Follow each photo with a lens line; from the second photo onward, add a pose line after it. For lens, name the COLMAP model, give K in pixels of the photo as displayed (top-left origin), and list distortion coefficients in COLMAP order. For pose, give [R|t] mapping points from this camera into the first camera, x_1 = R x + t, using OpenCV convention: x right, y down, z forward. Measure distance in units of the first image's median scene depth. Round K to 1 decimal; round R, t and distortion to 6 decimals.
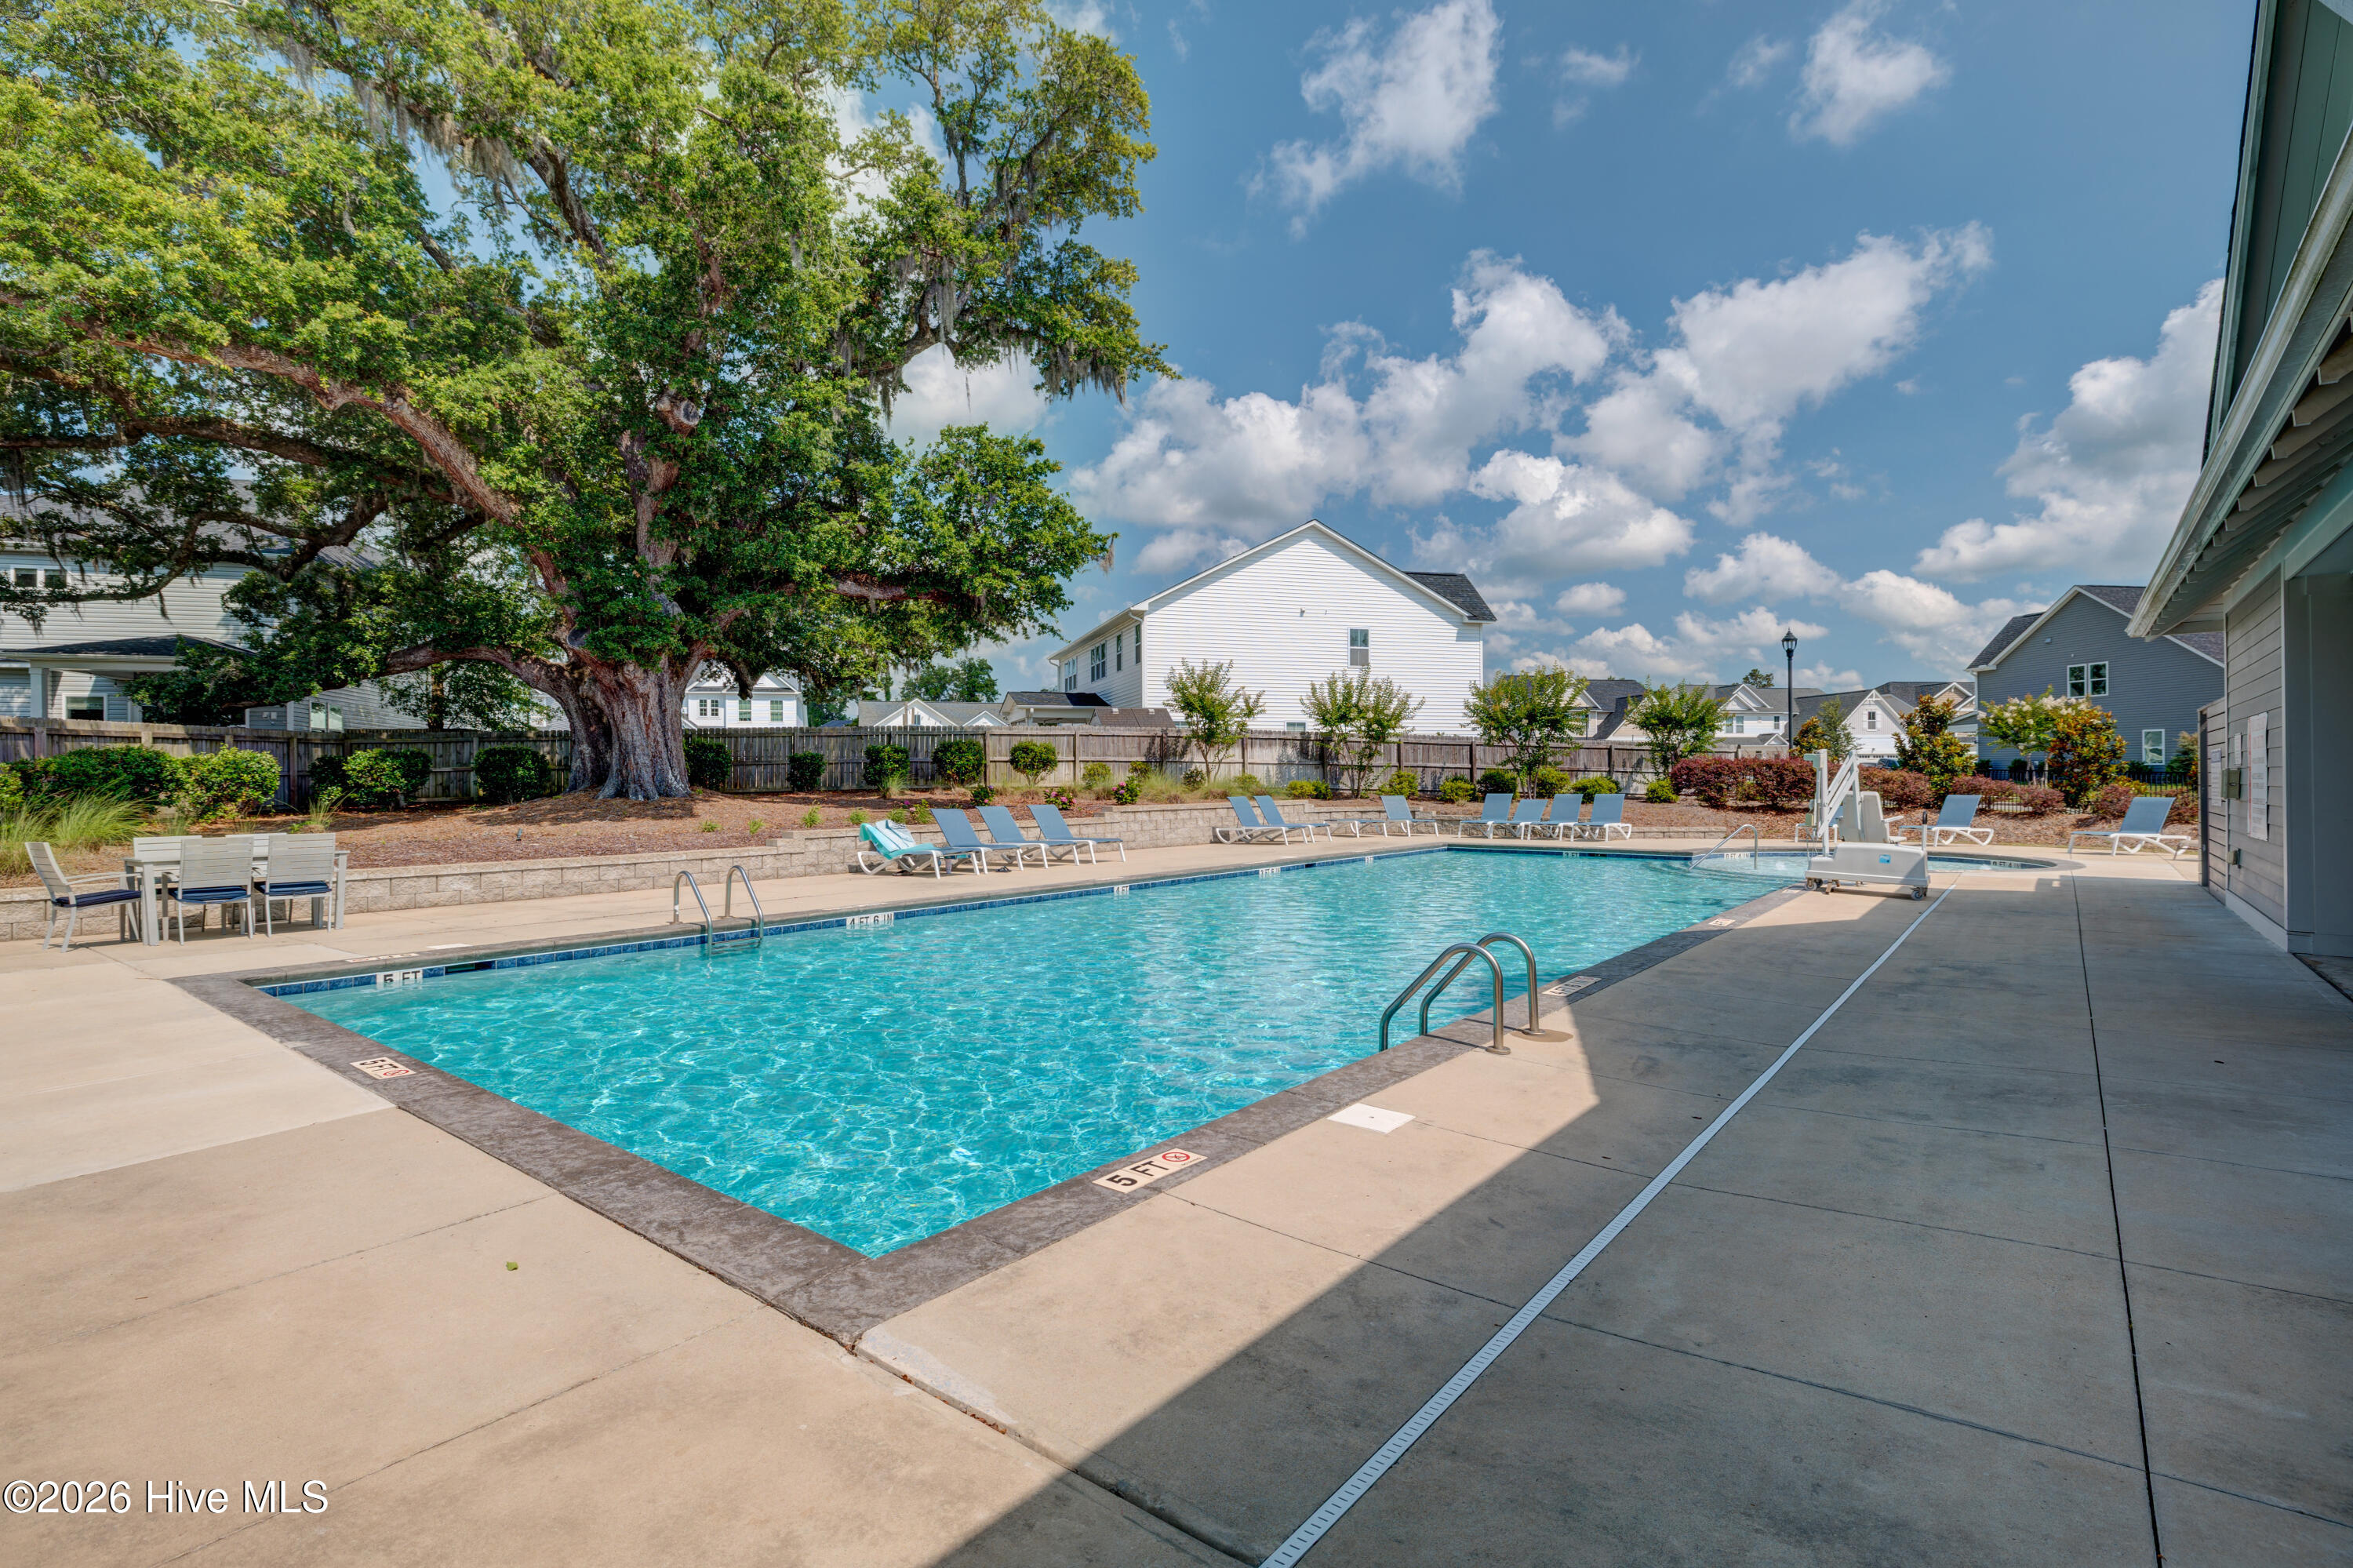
lens RADIAL K [[1124.9, 0, 1116.2], [0, 1124.9, 763.3], [0, 0, 1]] dist [0.000575, 0.000241]
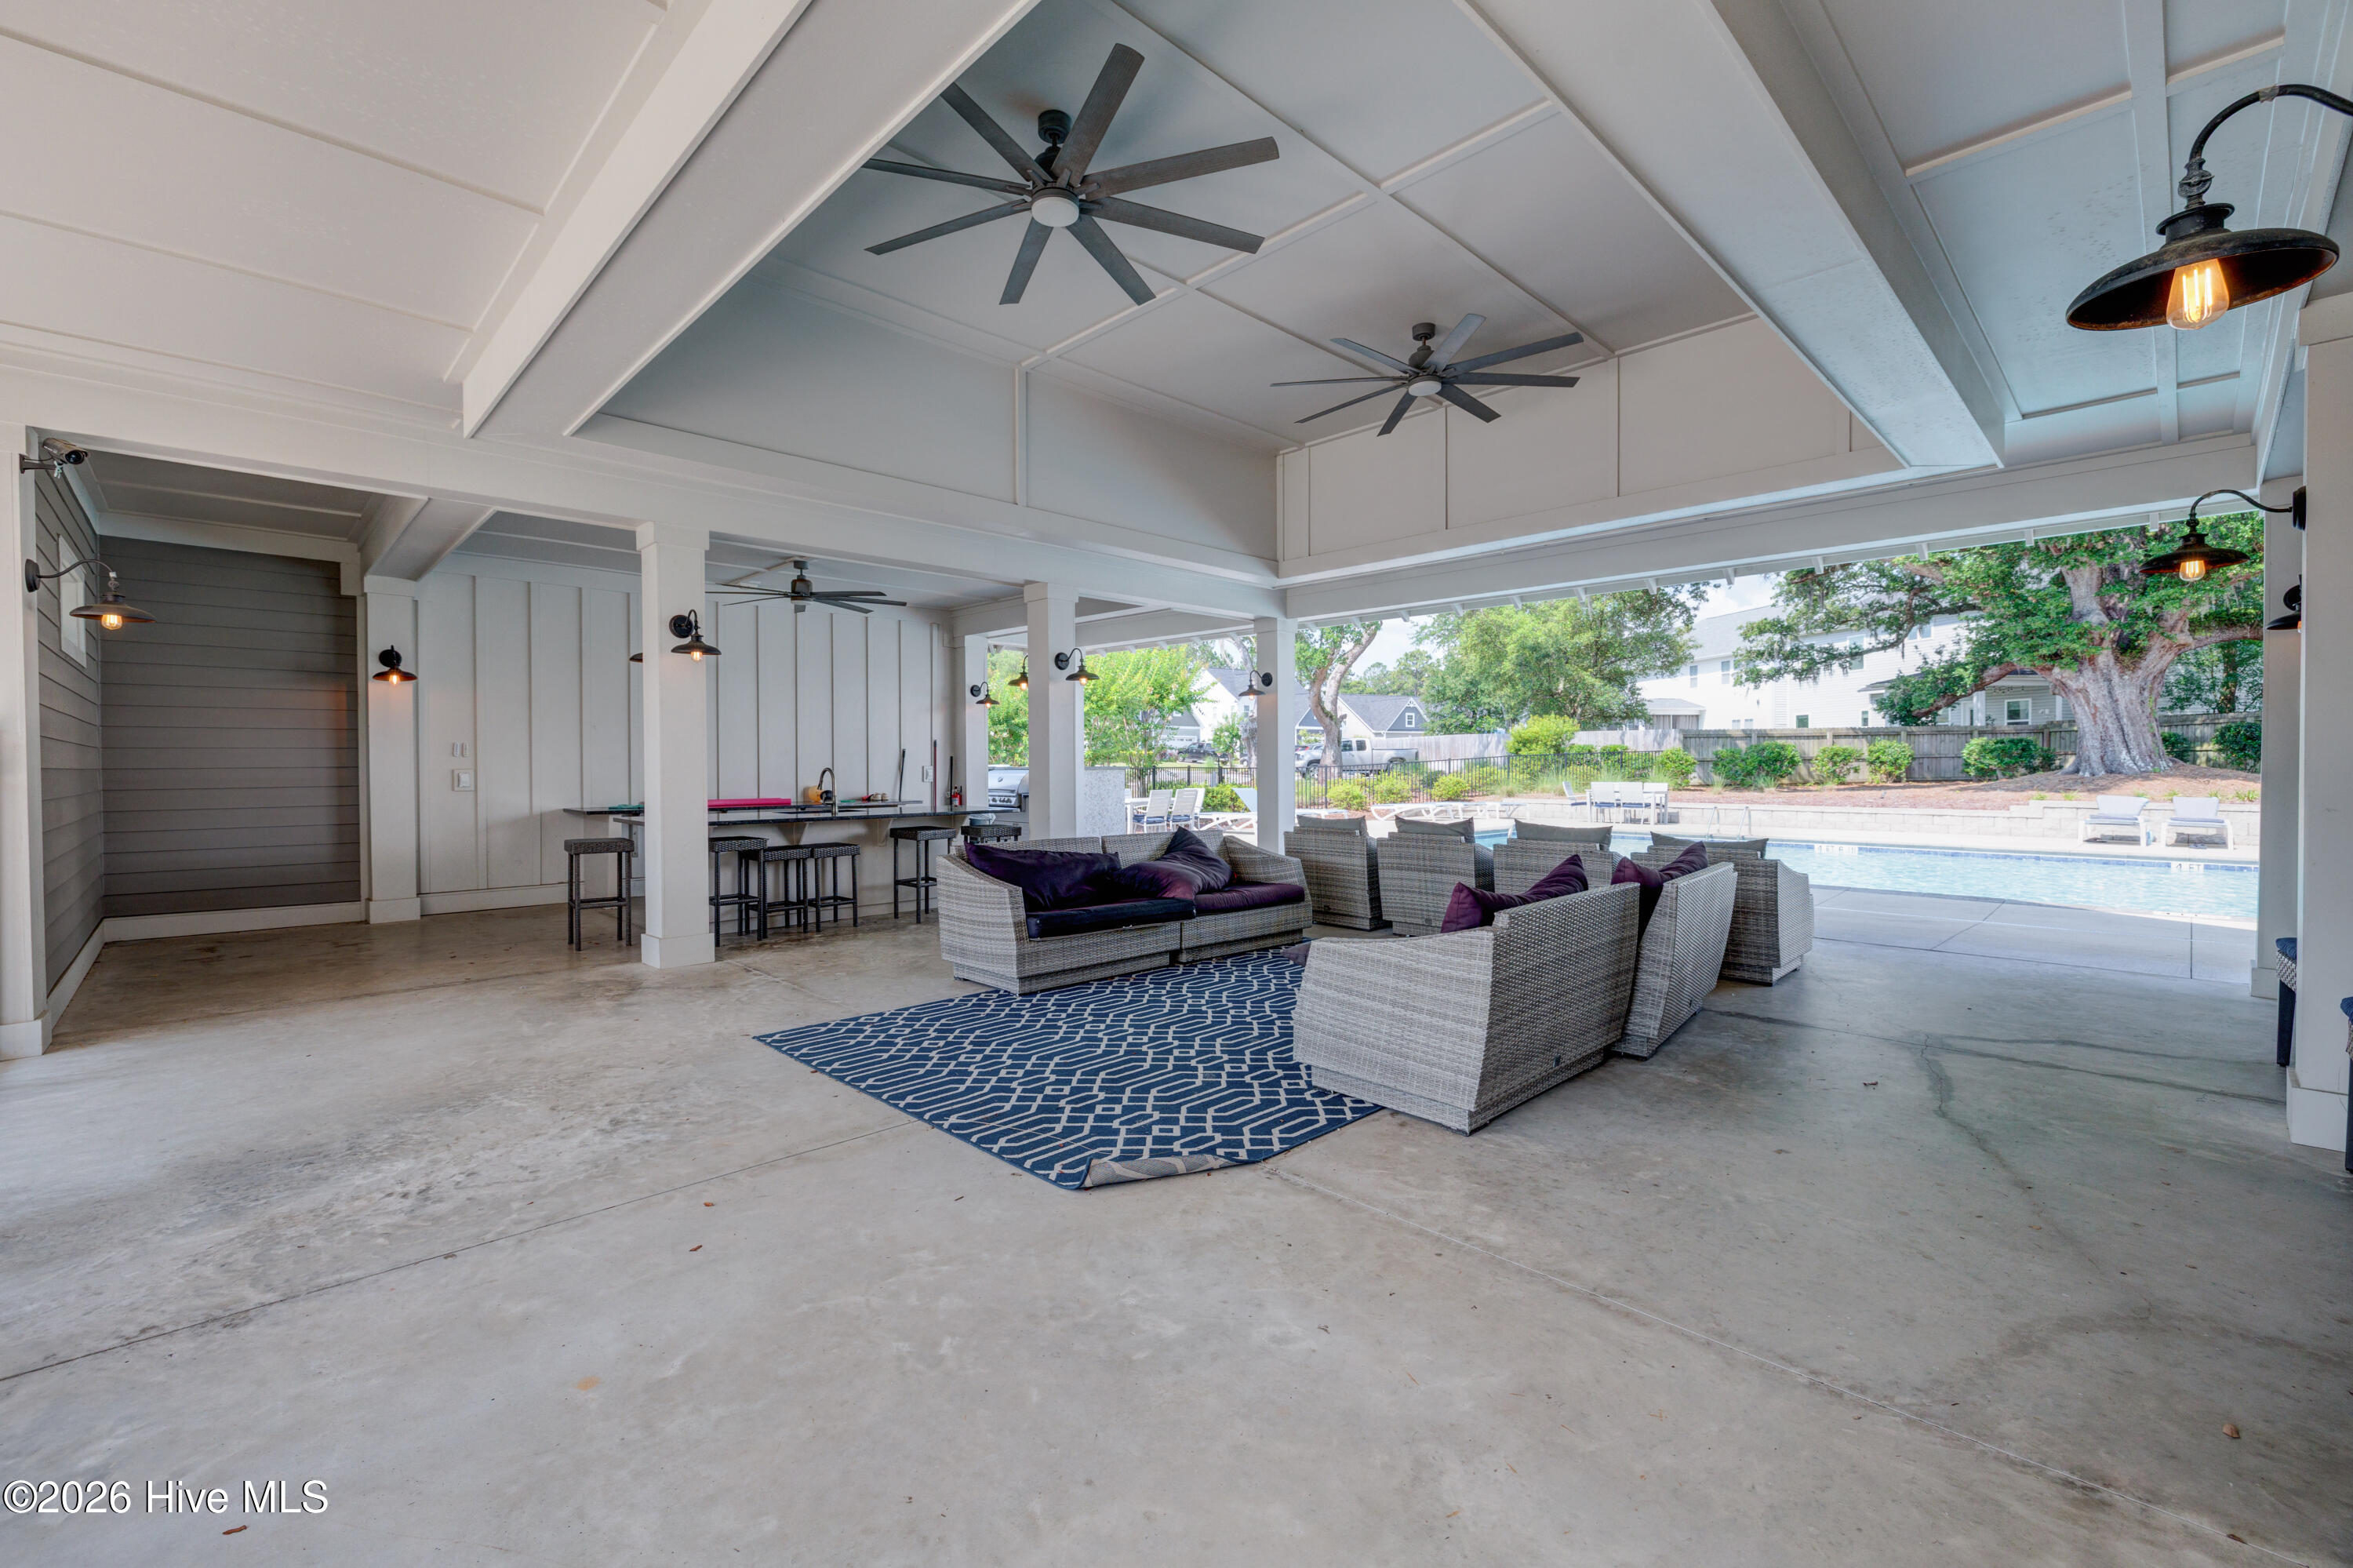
lens RADIAL K [[988.6, 0, 1182.9], [0, 988.6, 775.0], [0, 0, 1]] dist [0.002428, 0.000025]
pose [[-0.101600, 0.013222, -0.994737, 0.643200], [0.016621, 0.999795, 0.011591, 0.002828], [0.994686, -0.015356, -0.101799, 0.125936]]
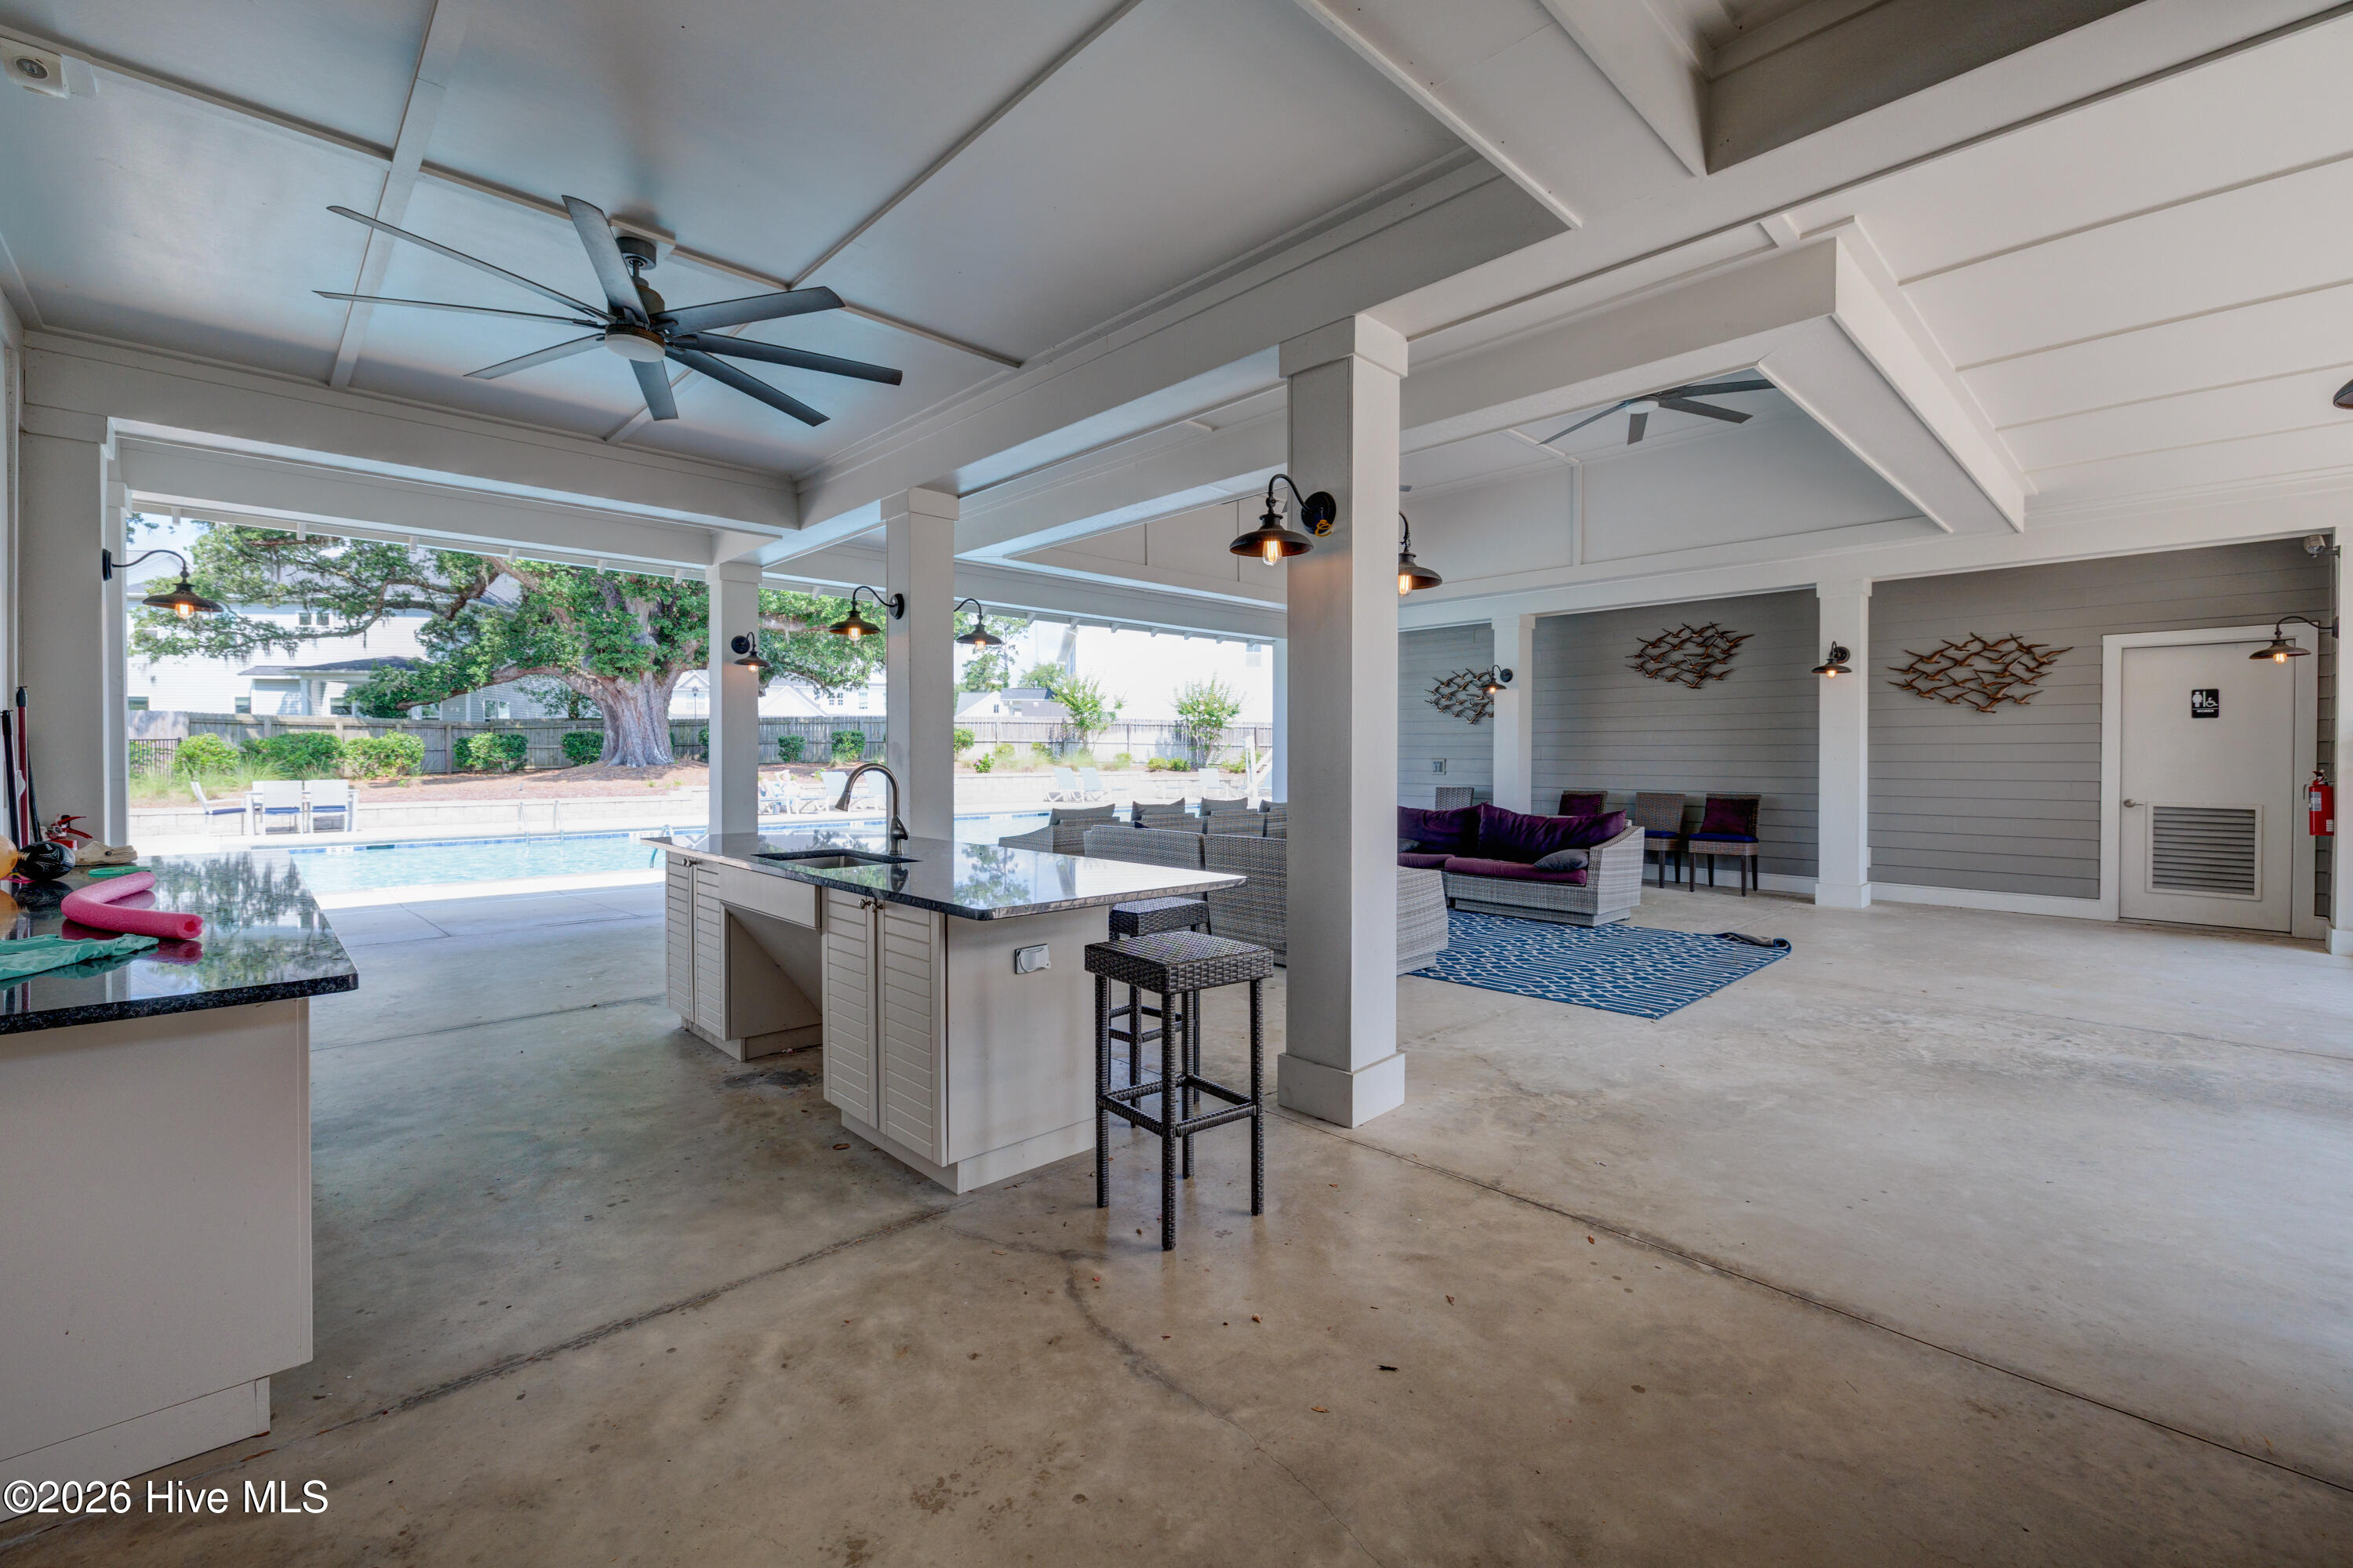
lens RADIAL K [[988.6, 0, 1136.7], [0, 988.6, 756.7], [0, 0, 1]] dist [0.002428, 0.000025]
pose [[0.991275, 0.004340, -0.131736, 0.374478], [-0.002614, 0.999909, 0.013269, -0.000714], [0.131781, -0.012809, 0.991196, -0.206262]]
